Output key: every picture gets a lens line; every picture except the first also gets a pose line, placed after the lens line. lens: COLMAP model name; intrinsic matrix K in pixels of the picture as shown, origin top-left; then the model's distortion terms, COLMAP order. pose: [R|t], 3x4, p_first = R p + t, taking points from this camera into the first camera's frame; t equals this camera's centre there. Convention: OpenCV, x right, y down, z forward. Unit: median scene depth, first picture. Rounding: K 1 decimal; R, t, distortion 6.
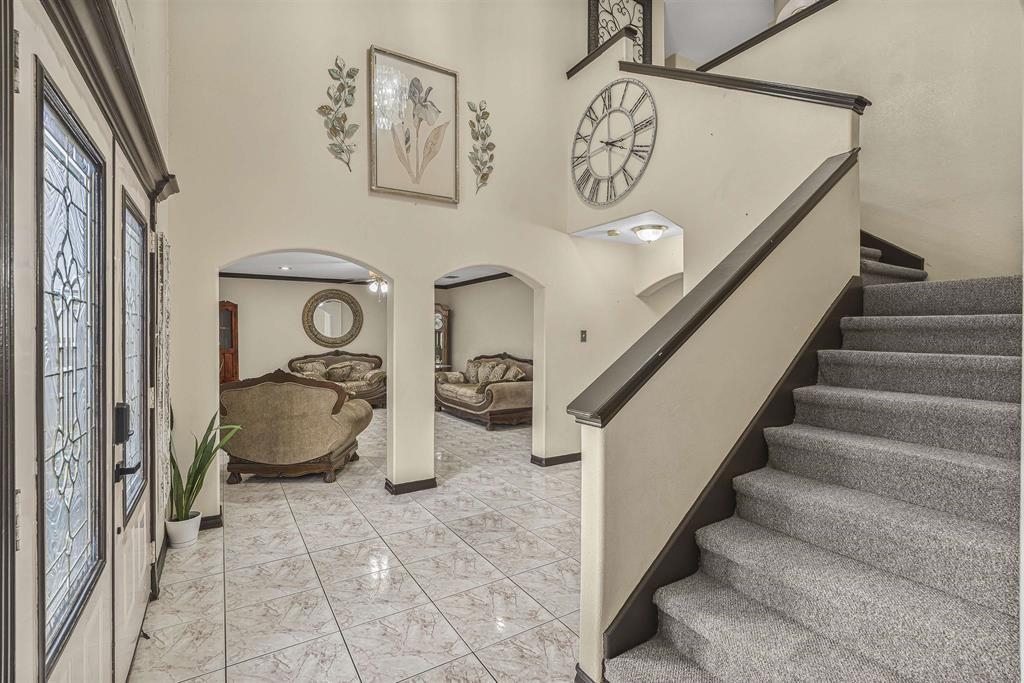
lens RADIAL K [[468.0, 0, 512.2], [0, 468.0, 336.9], [0, 0, 1]] dist [-0.008308, 0.000678]
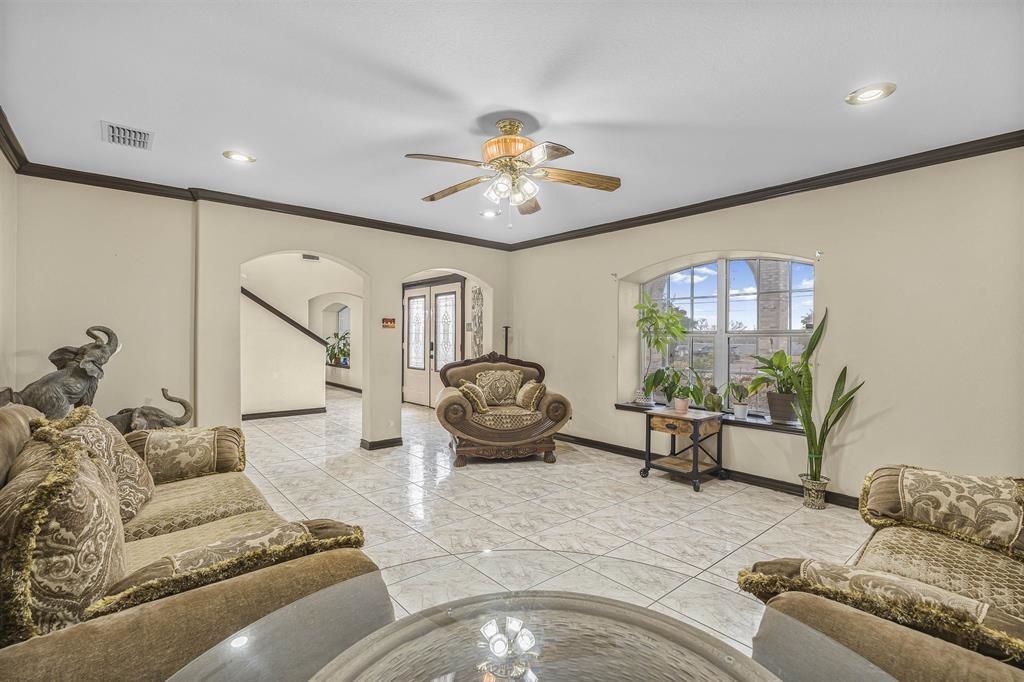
lens RADIAL K [[468.0, 0, 503.3], [0, 468.0, 333.8], [0, 0, 1]] dist [-0.008308, 0.000678]
pose [[-0.989594, 0.006825, -0.143726, -0.171468], [0.005241, 0.999921, 0.011396, 0.002755], [0.143792, 0.010524, -0.989552, 1.115101]]
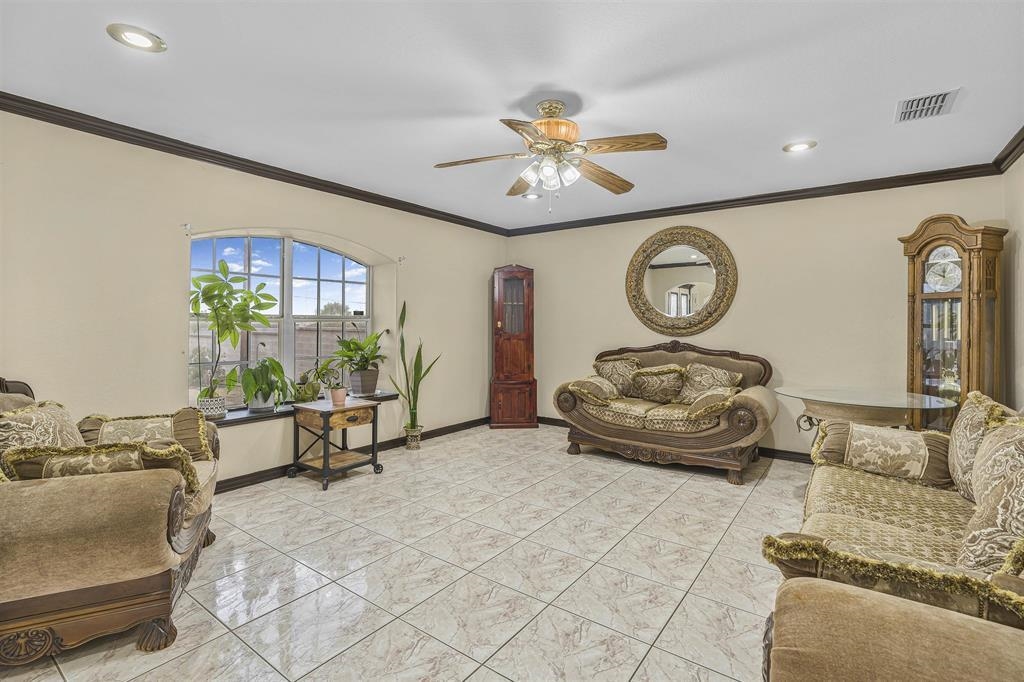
lens RADIAL K [[468.0, 0, 522.2], [0, 468.0, 324.9], [0, 0, 1]] dist [-0.008308, 0.000678]
pose [[0.377925, 0.000954, -0.925836, 0.050155], [-0.011065, 0.999933, -0.003487, 0.014684], [0.925770, 0.011562, 0.377911, 0.667080]]
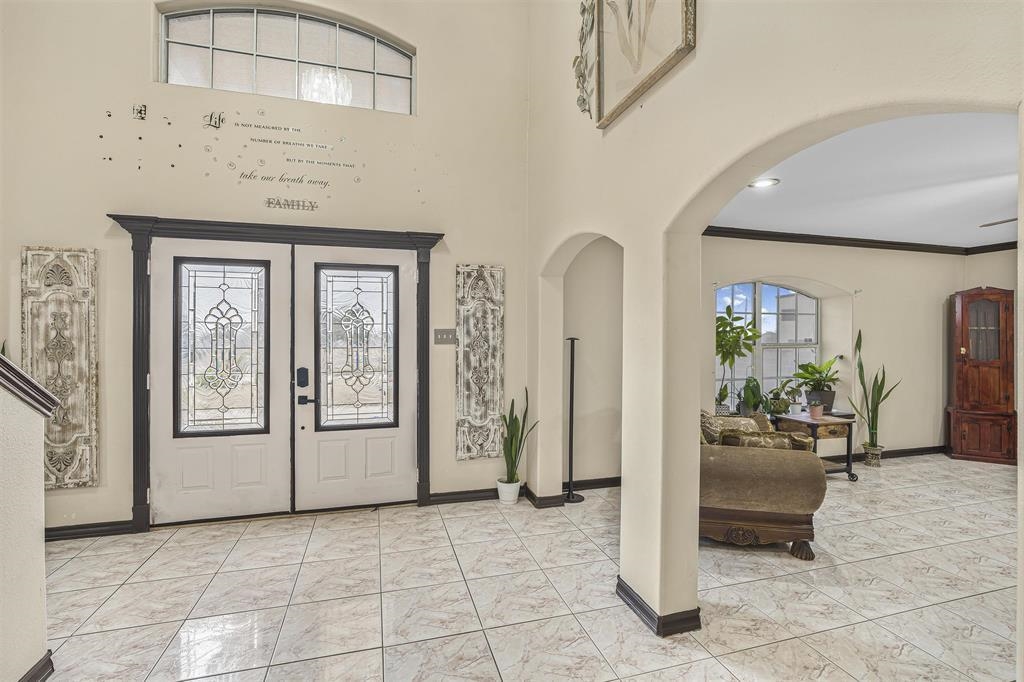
lens RADIAL K [[468.0, 0, 505.6], [0, 468.0, 337.1], [0, 0, 1]] dist [-0.008308, 0.000678]
pose [[-0.269486, 0.005720, -0.962987, 0.182763], [-0.010263, 0.999909, 0.008812, -0.003911], [0.962949, 0.012258, -0.269403, 0.478561]]
